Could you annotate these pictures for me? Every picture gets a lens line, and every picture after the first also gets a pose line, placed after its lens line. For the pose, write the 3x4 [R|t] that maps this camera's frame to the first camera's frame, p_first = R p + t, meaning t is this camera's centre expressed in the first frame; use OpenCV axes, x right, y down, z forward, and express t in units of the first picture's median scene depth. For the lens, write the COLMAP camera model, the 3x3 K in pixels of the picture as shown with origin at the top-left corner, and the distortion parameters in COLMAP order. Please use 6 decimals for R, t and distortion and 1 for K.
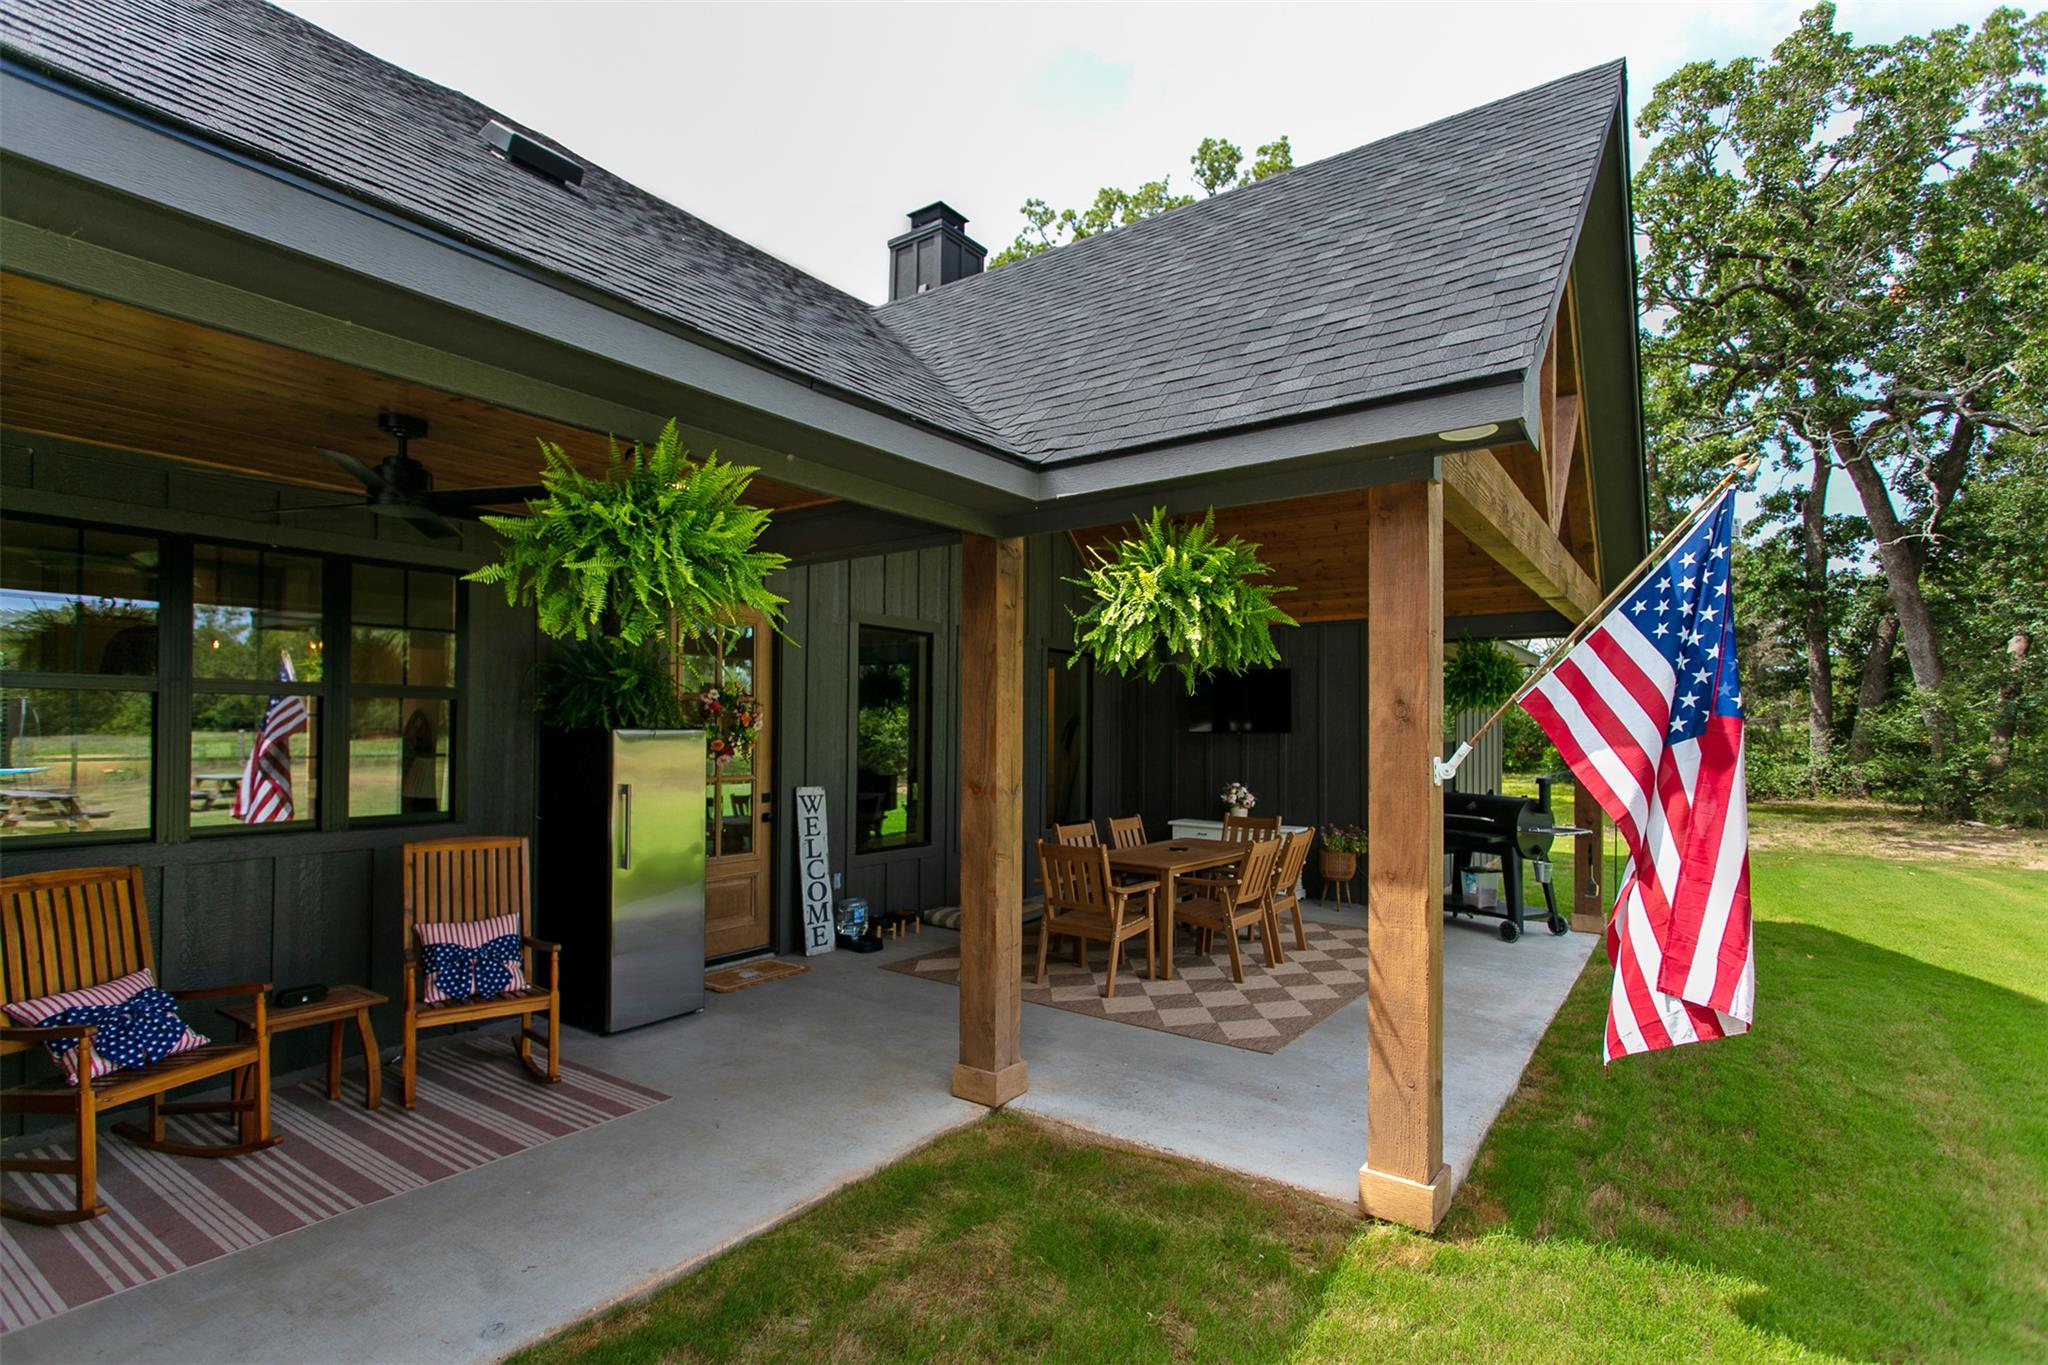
lens RADIAL K [[997.4, 0, 1027.1], [0, 997.4, 721.3], [0, 0, 1]] dist [-0.001375, 0.000002]
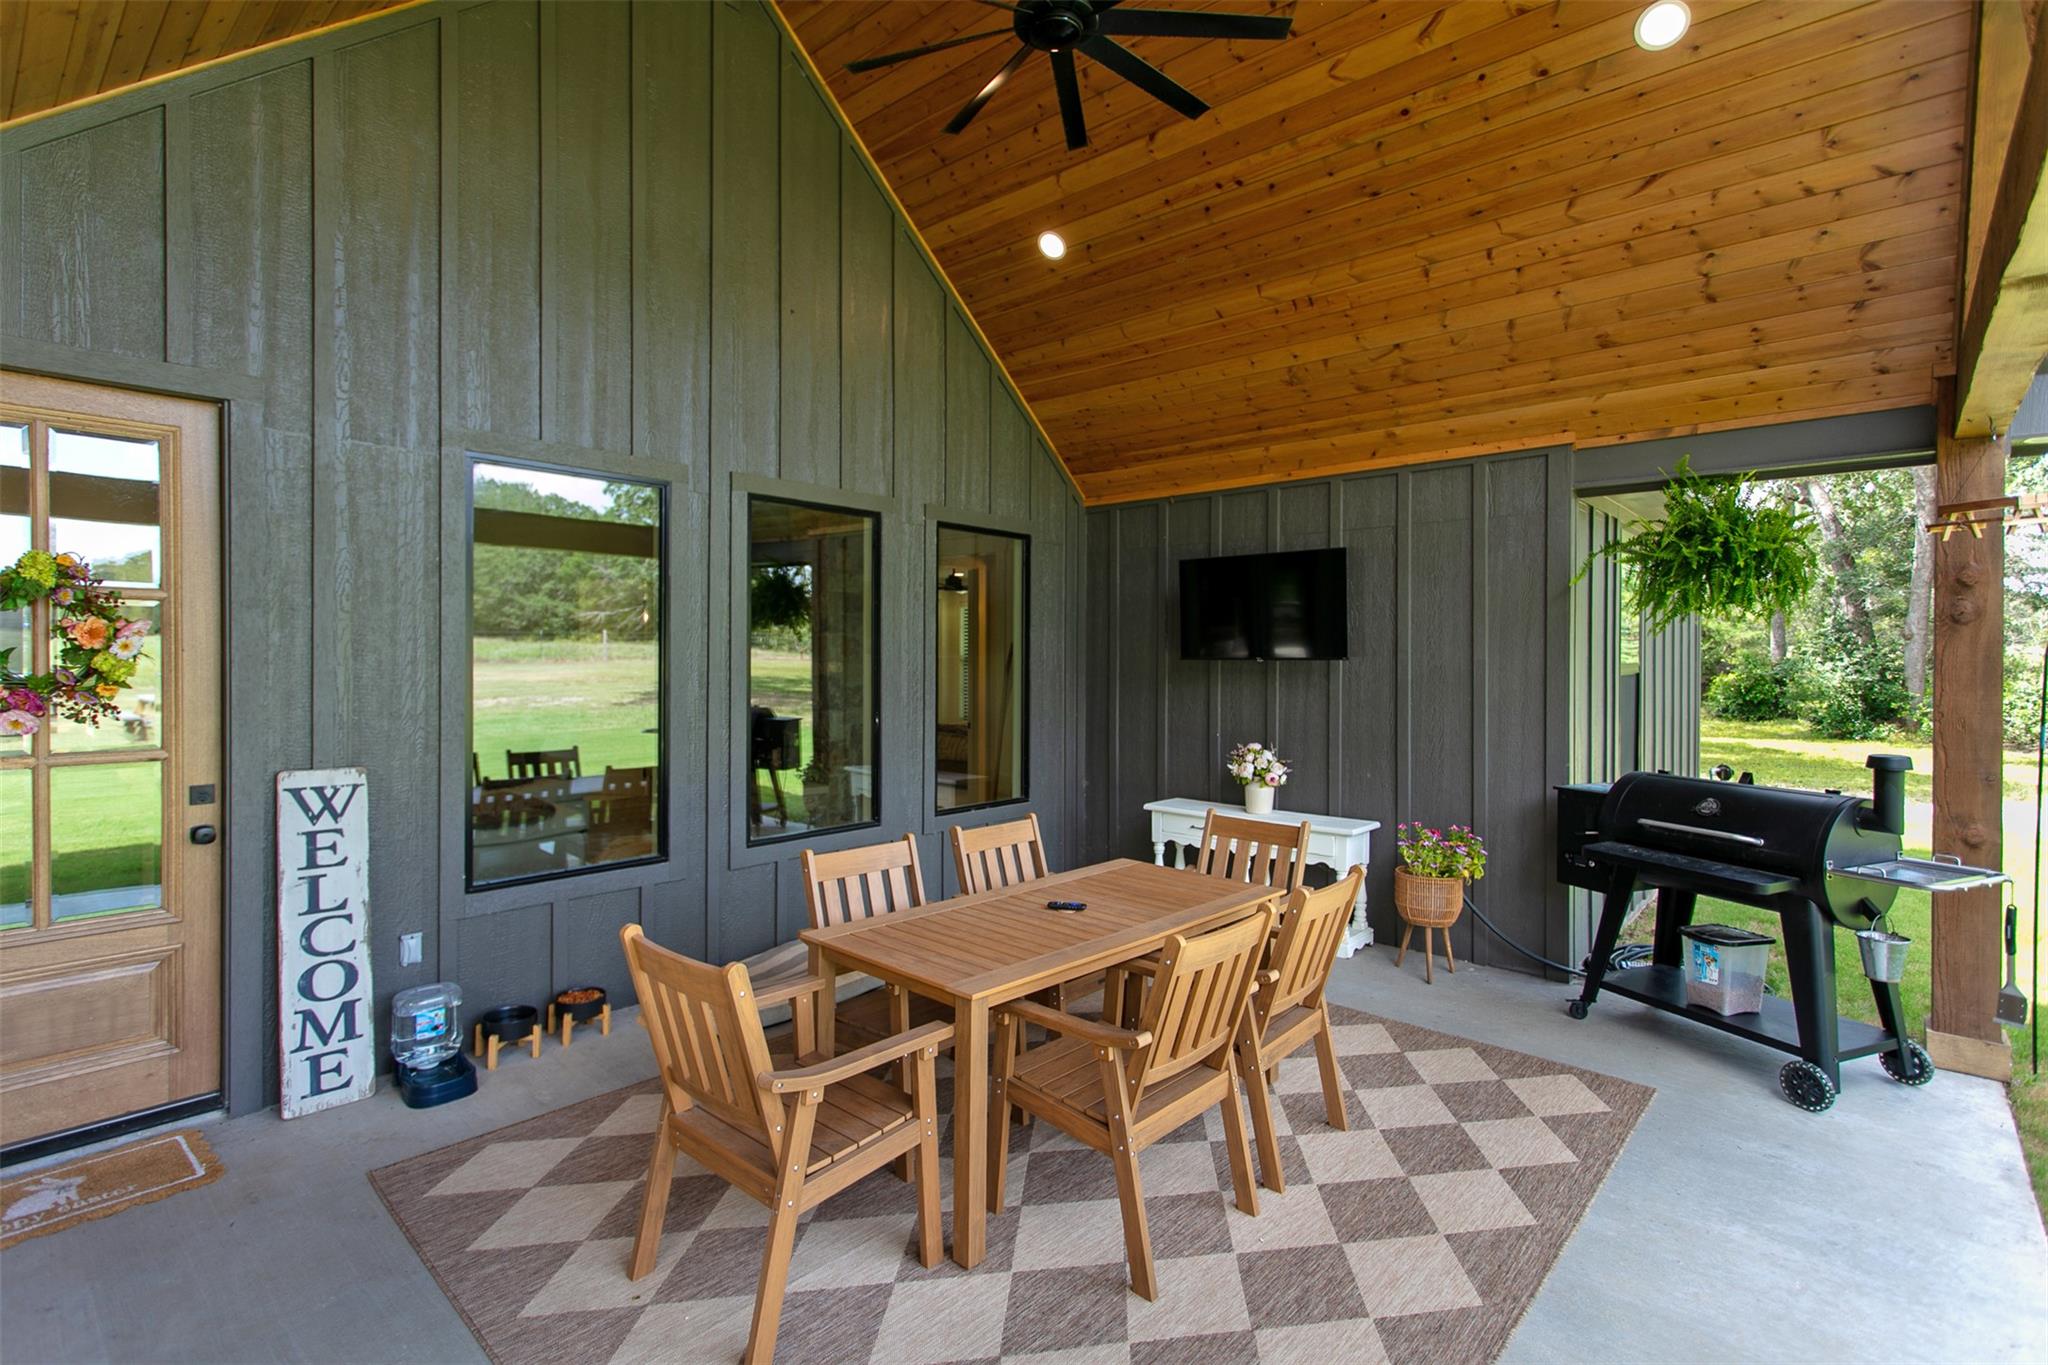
lens RADIAL K [[986.2, 0, 1021.8], [0, 986.2, 665.7], [0, 0, 1]] dist [0.004704, 0.001181]
pose [[0.993900, -0.001170, -0.110279, 0.188775], [0.003296, 0.999812, 0.019104, 0.005405], [0.110236, -0.019351, 0.993717, 0.554527]]
